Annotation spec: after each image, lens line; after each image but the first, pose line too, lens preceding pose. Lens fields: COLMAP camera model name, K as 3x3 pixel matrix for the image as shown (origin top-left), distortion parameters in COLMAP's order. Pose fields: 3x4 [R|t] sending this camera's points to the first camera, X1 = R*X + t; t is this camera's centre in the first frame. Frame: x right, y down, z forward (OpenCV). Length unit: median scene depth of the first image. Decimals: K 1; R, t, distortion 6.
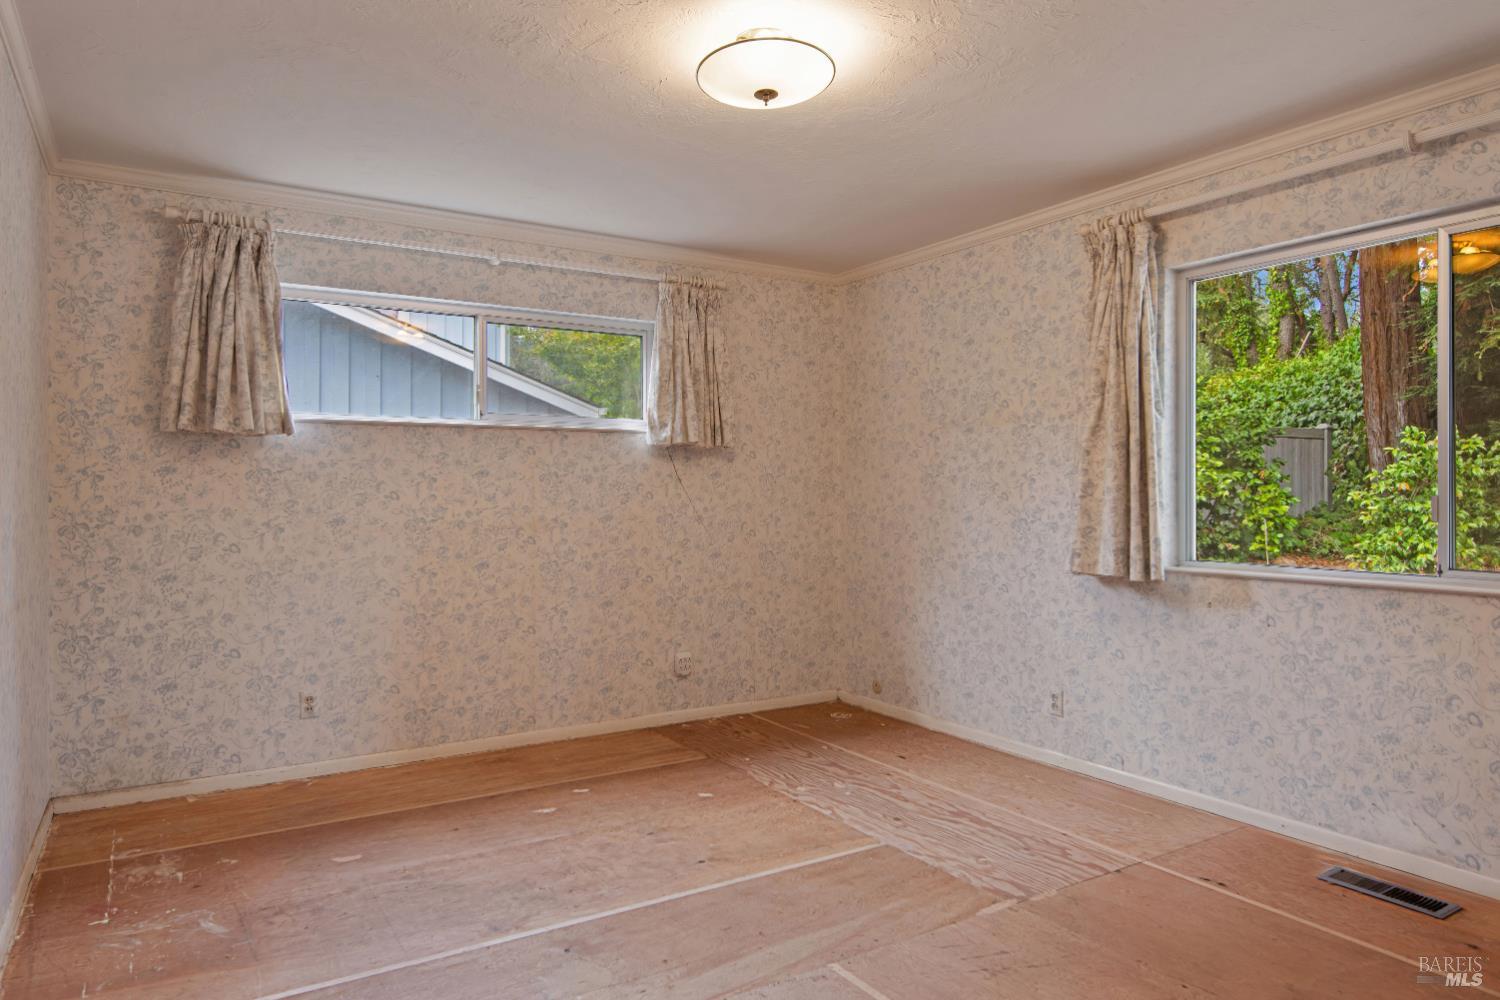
lens RADIAL K [[918.9, 0, 758.9], [0, 918.9, 501.2], [0, 0, 1]] dist [0.008131, -0.006466]
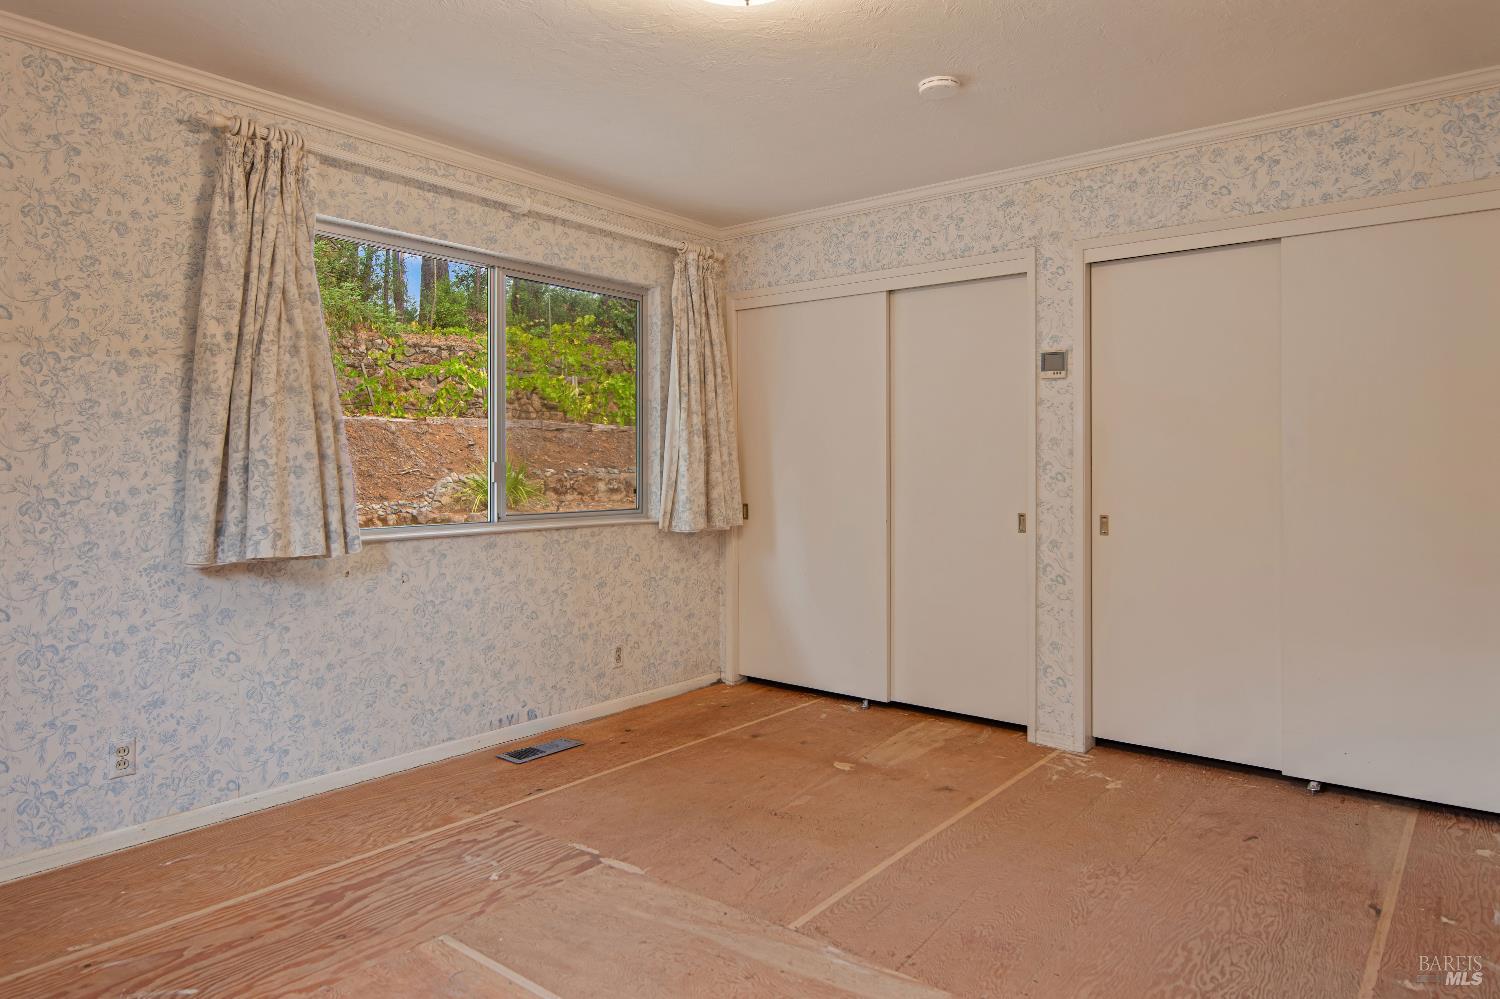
lens RADIAL K [[936.3, 0, 725.5], [0, 936.3, 472.4], [0, 0, 1]] dist [-0.000602, -0.003102]
pose [[-0.298067, -0.007871, 0.954512, -0.621425], [0.007727, 0.999913, 0.010658, -0.003114], [-0.954514, 0.010553, -0.297981, 0.977366]]
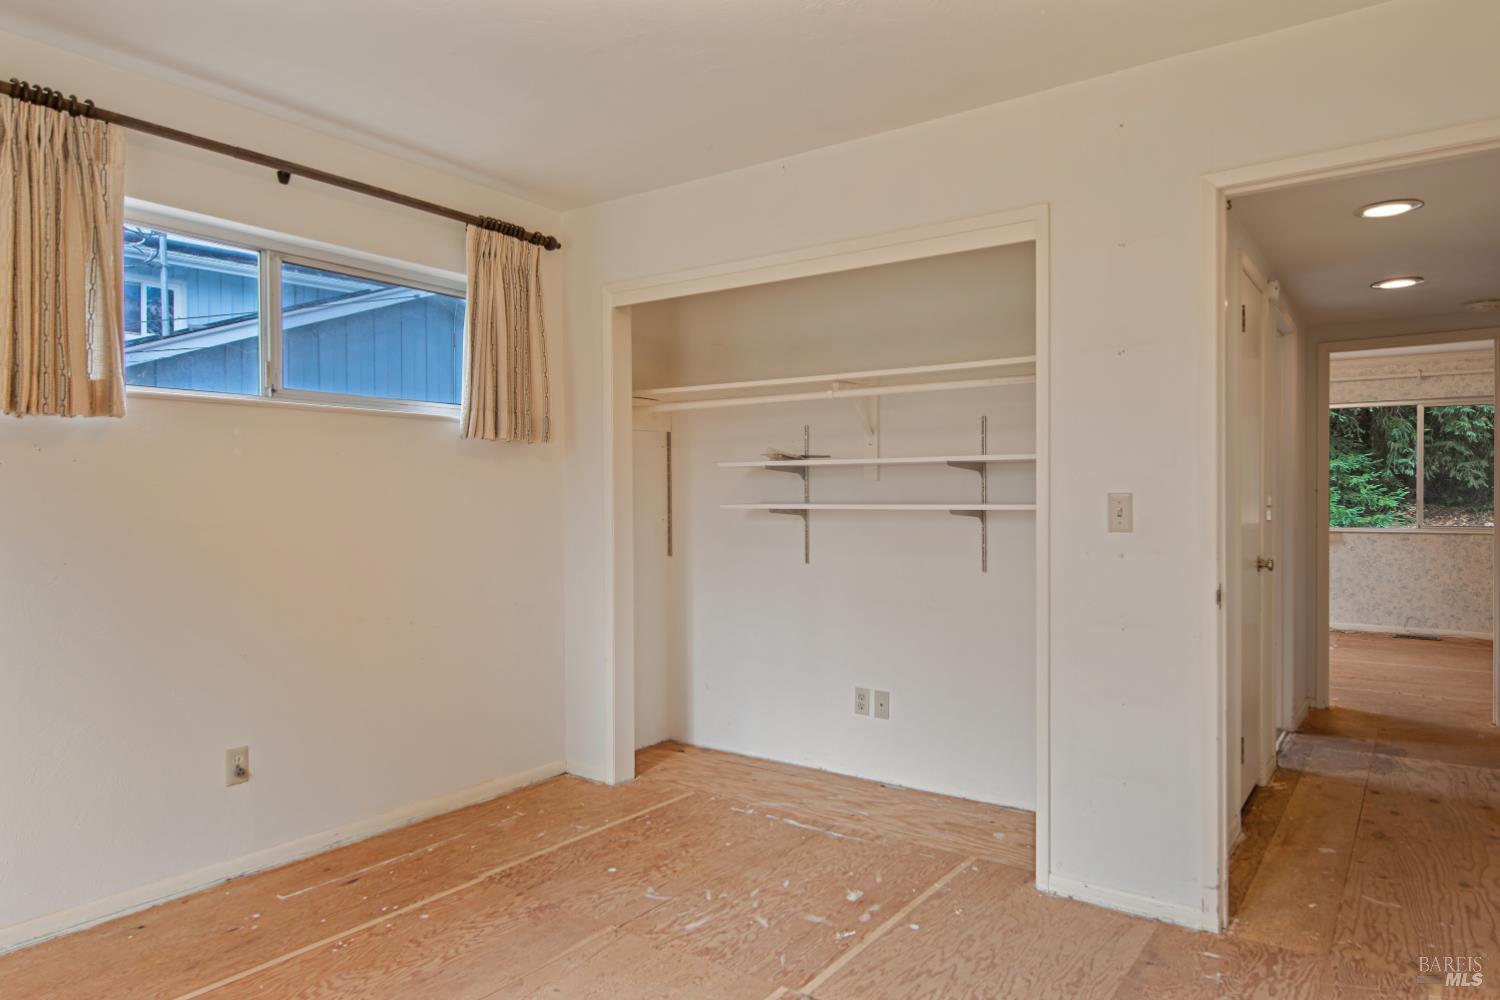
lens RADIAL K [[918.9, 0, 758.9], [0, 918.9, 501.2], [0, 0, 1]] dist [0.008131, -0.006466]
pose [[0.937530, -0.003032, 0.347892, -1.902536], [0.002285, 0.999994, 0.002557, -0.011673], [-0.347897, -0.001602, 0.937531, -0.834490]]
